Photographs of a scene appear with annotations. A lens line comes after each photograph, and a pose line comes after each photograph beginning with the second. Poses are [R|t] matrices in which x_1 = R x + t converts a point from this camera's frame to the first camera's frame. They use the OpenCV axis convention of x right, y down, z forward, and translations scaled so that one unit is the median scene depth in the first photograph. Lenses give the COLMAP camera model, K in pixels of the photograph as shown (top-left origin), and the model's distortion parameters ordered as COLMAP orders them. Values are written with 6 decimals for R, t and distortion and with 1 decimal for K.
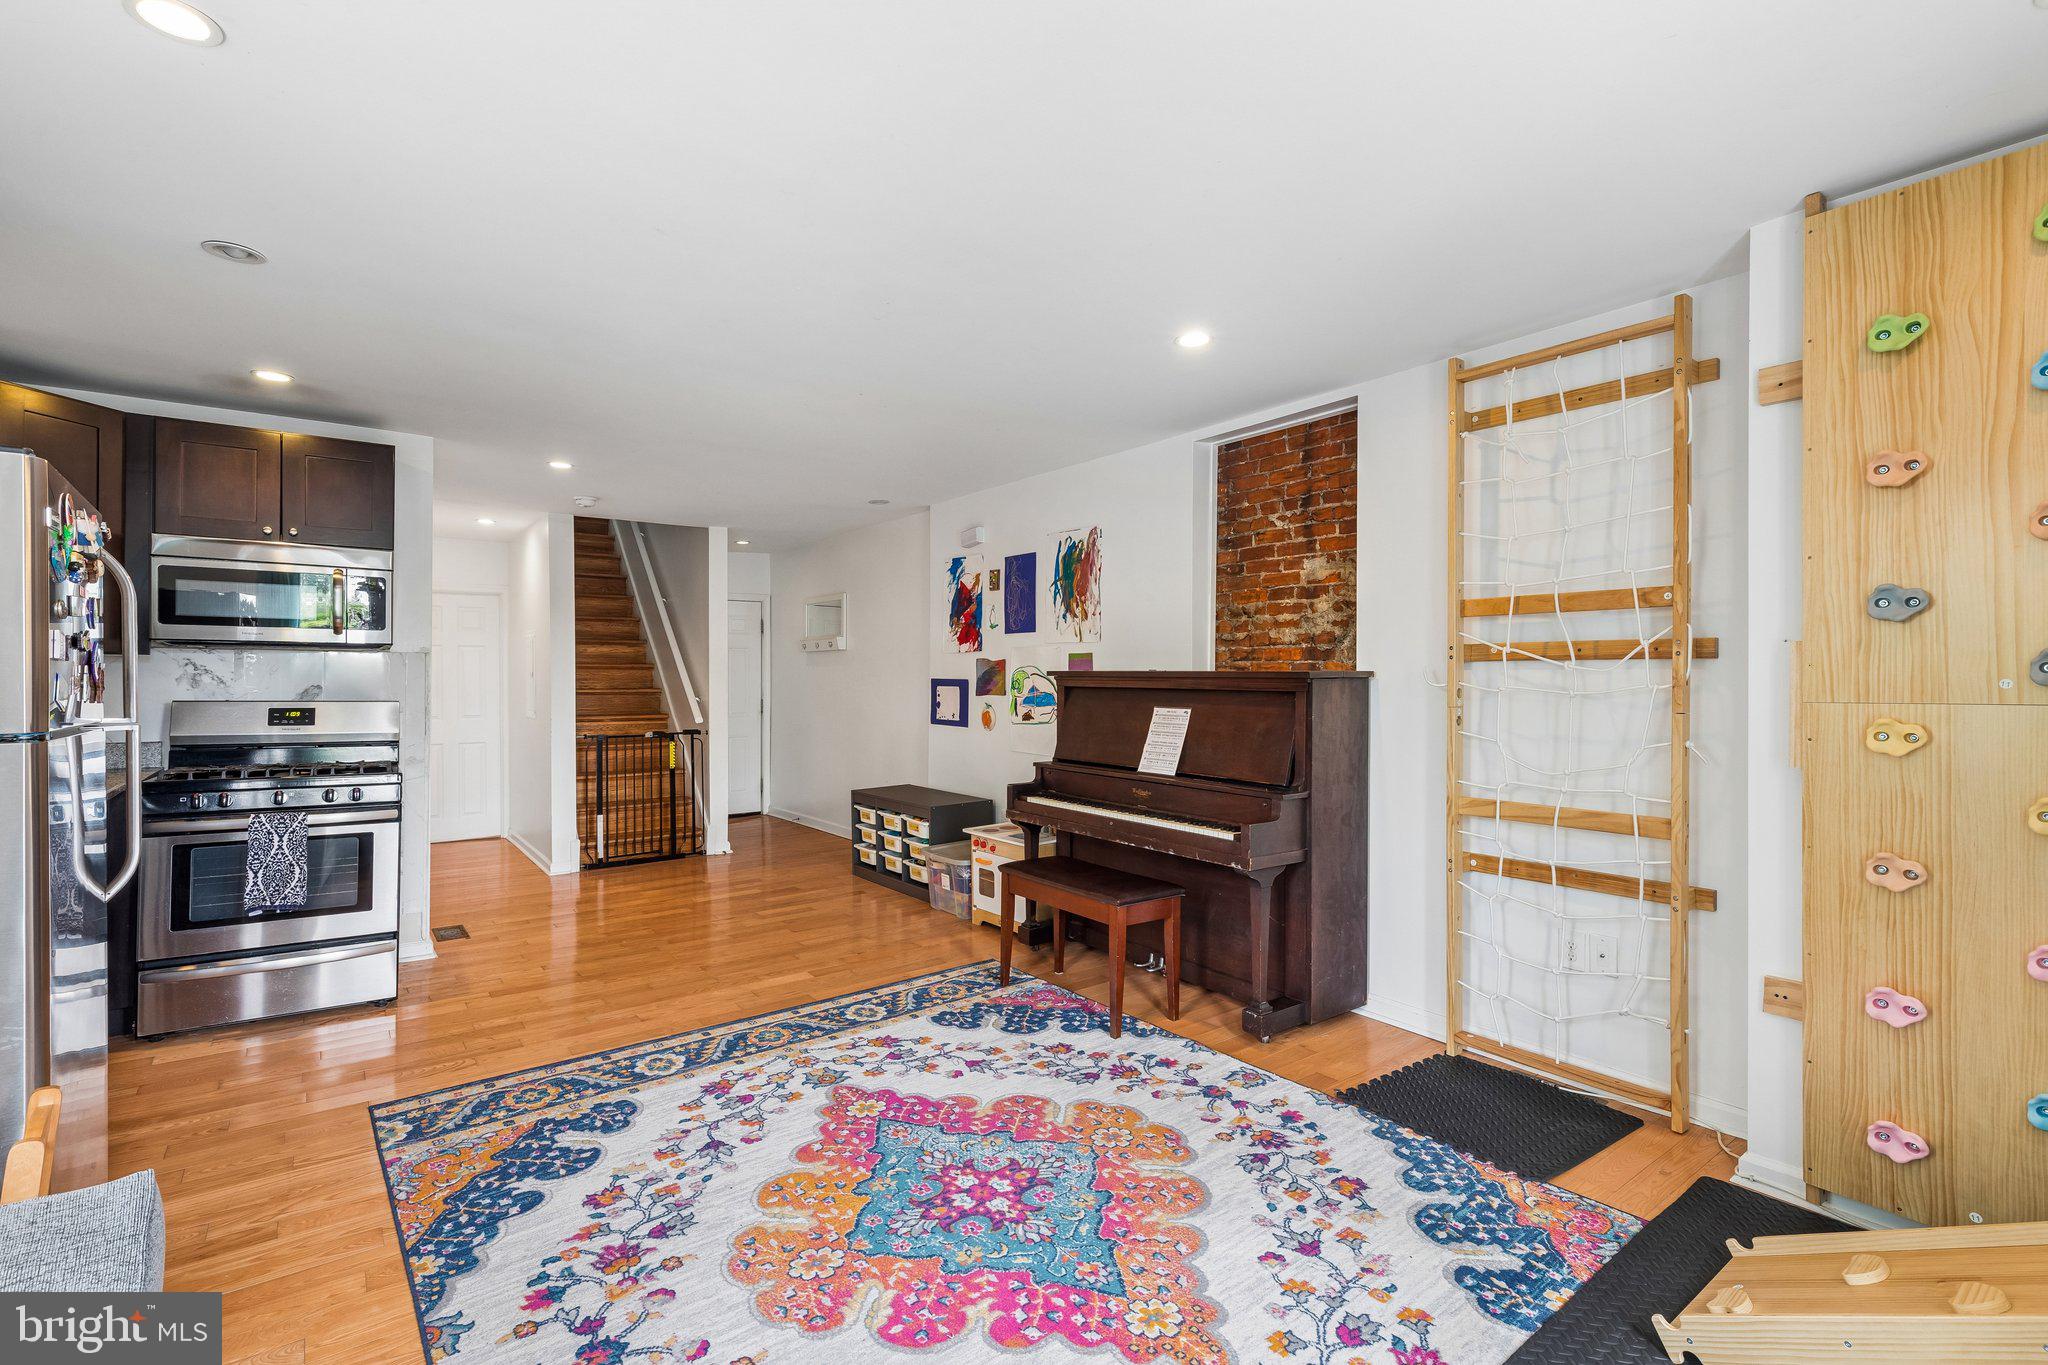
lens RADIAL K [[934.6, 0, 1028.0], [0, 934.6, 679.7], [0, 0, 1]] dist [0.008943, -0.000717]
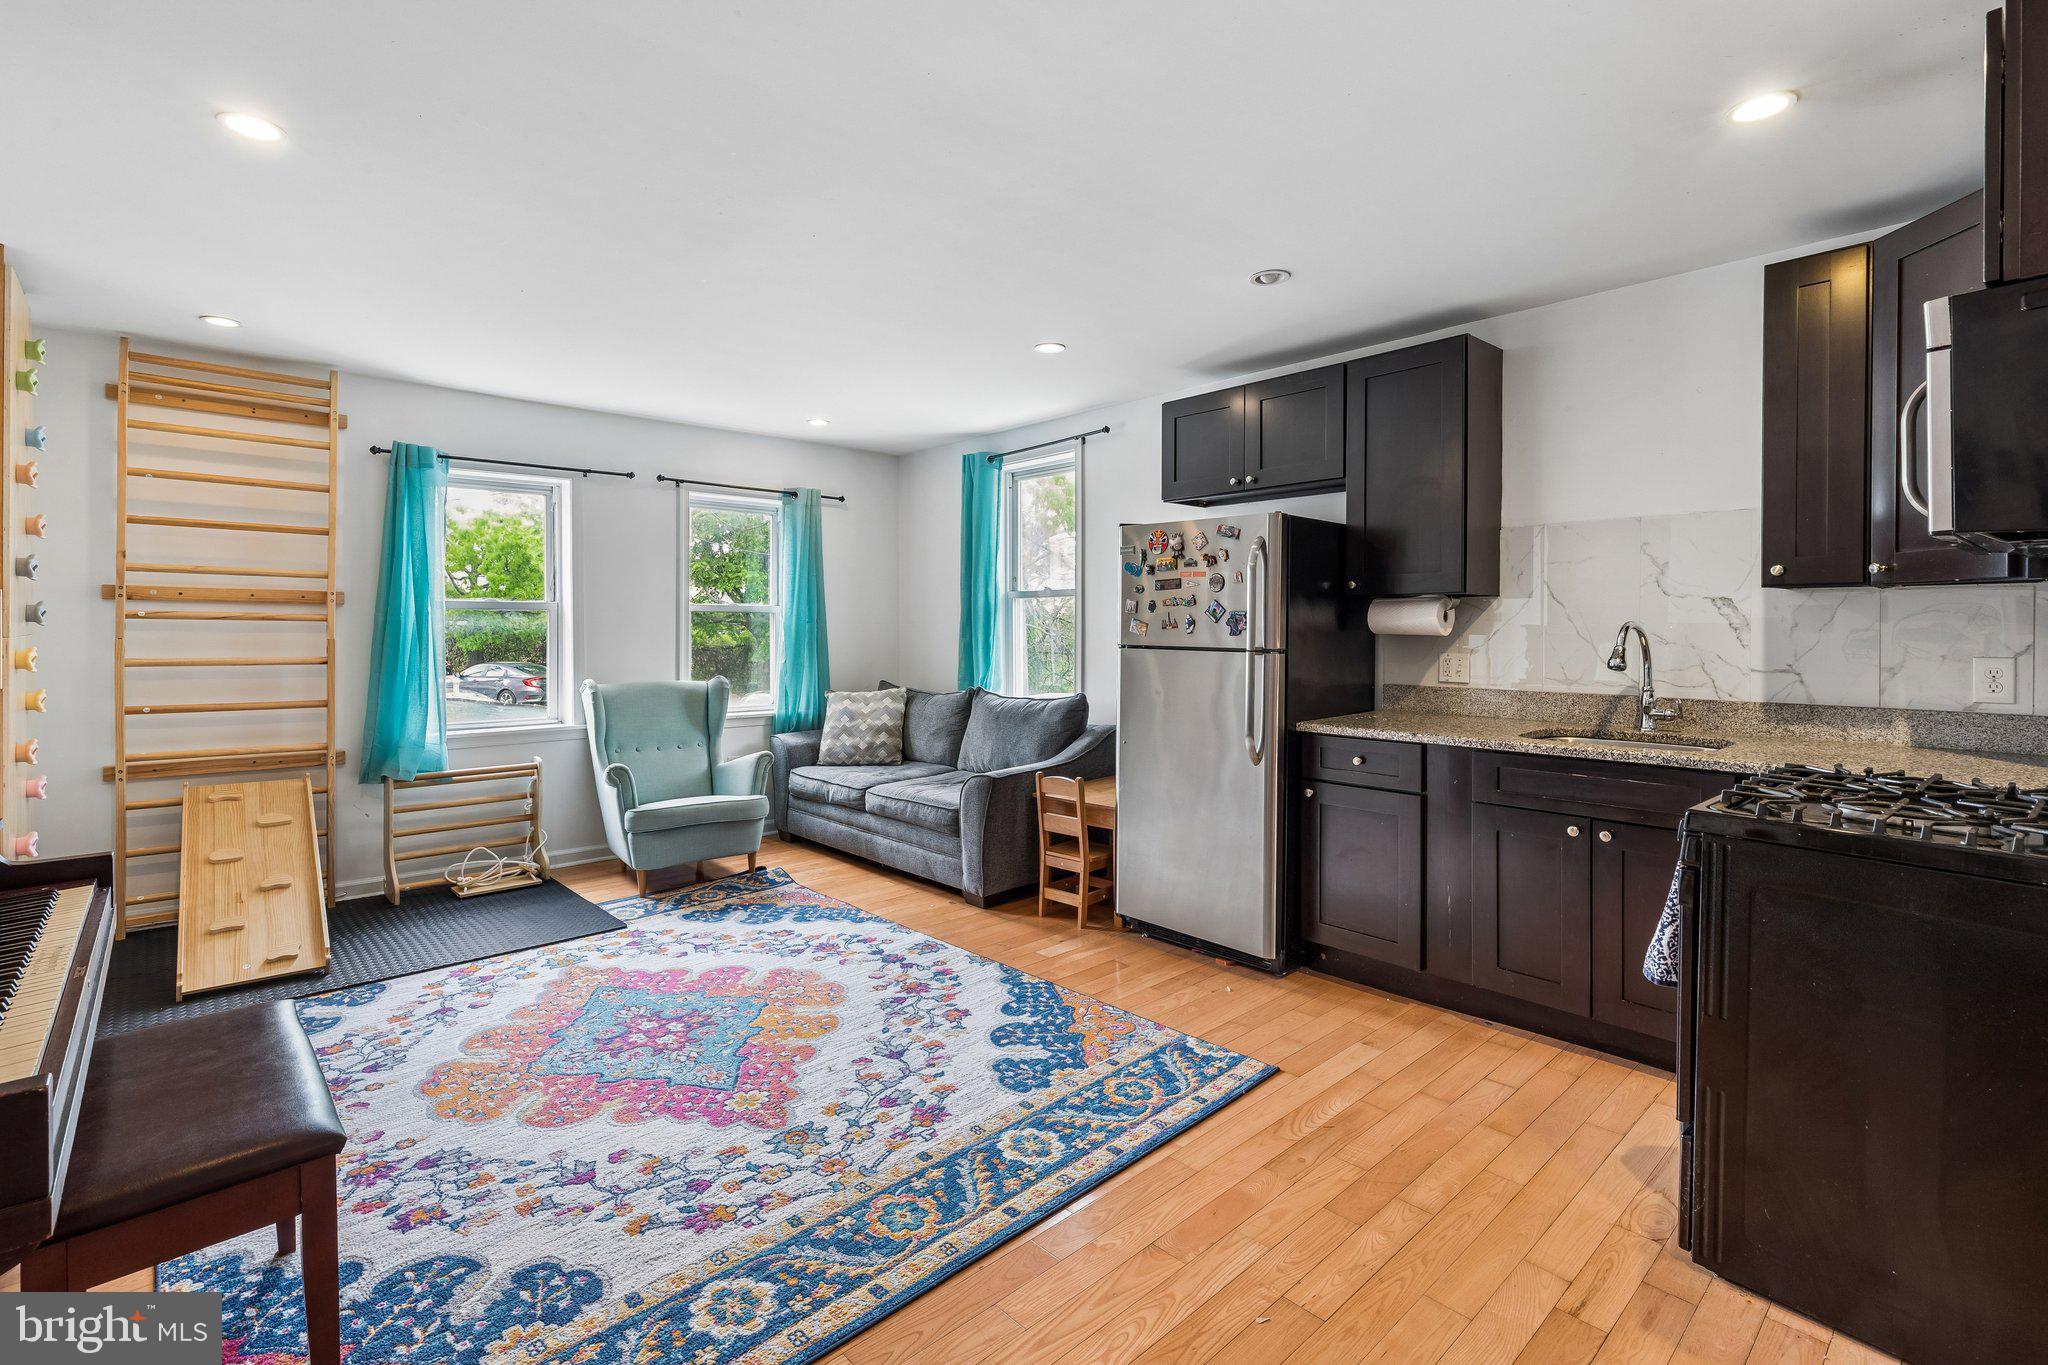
lens RADIAL K [[942.8, 0, 1028.1], [0, 942.8, 633.8], [0, 0, 1]] dist [0.010506, -0.000994]
pose [[-0.996388, 0.000463, -0.084914, -0.339404], [-0.000694, 0.999907, 0.013594, 0.000909], [0.084913, 0.013604, -0.996296, 1.790992]]
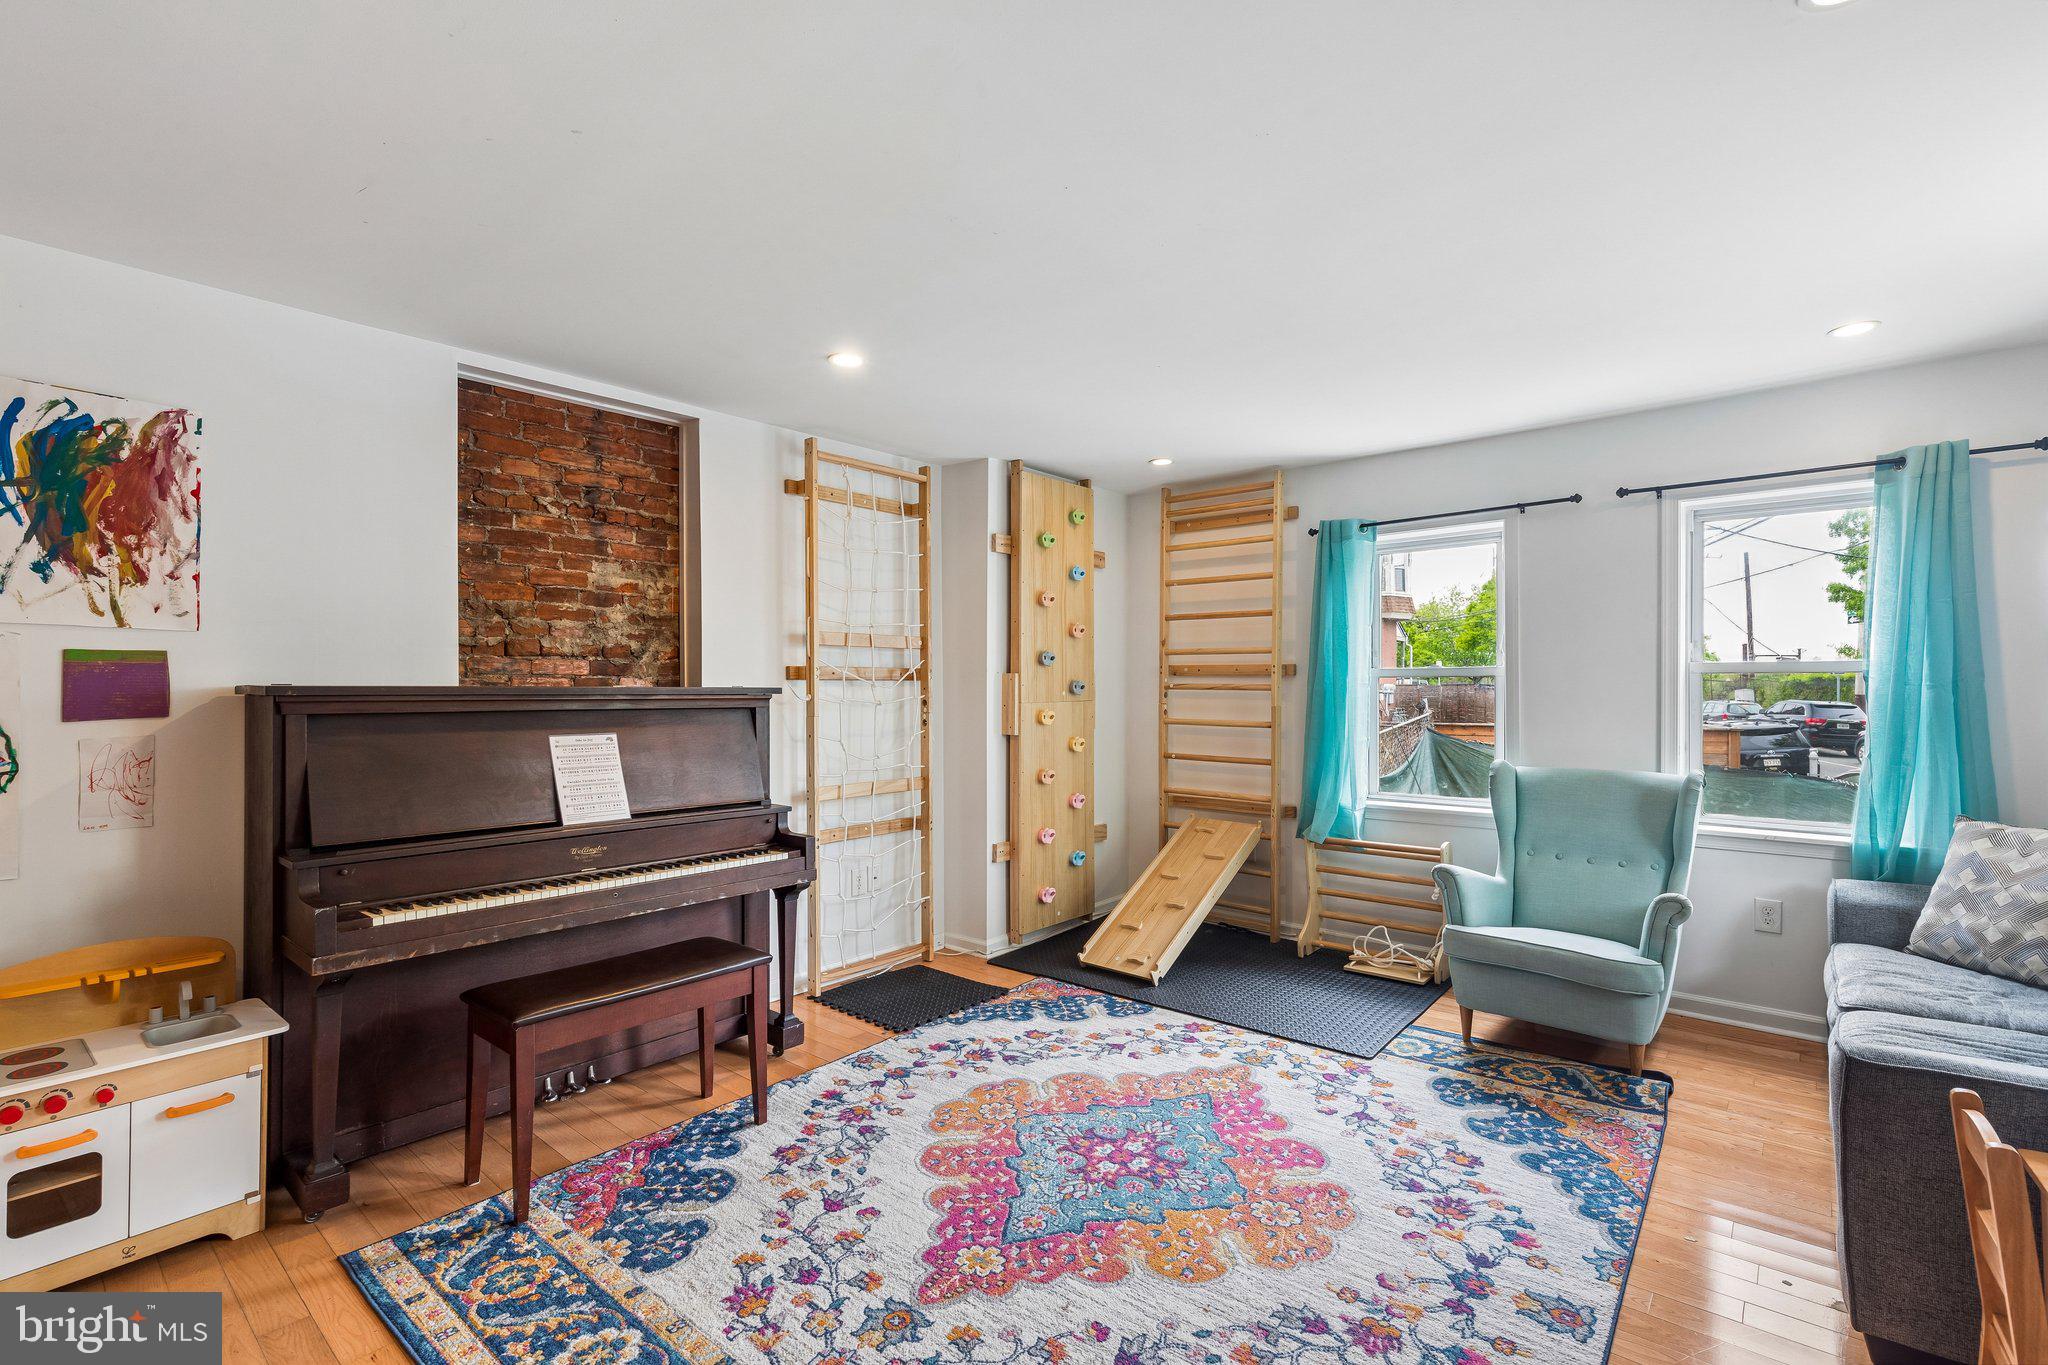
lens RADIAL K [[919.0, 0, 1027.5], [0, 919.0, 683.7], [0, 0, 1]] dist [0.008026, -0.000440]
pose [[-0.212506, 0.006876, 0.977136, -0.855932], [0.010036, 0.999938, -0.004854, -0.005678], [-0.977108, 0.008775, -0.212561, 1.045710]]
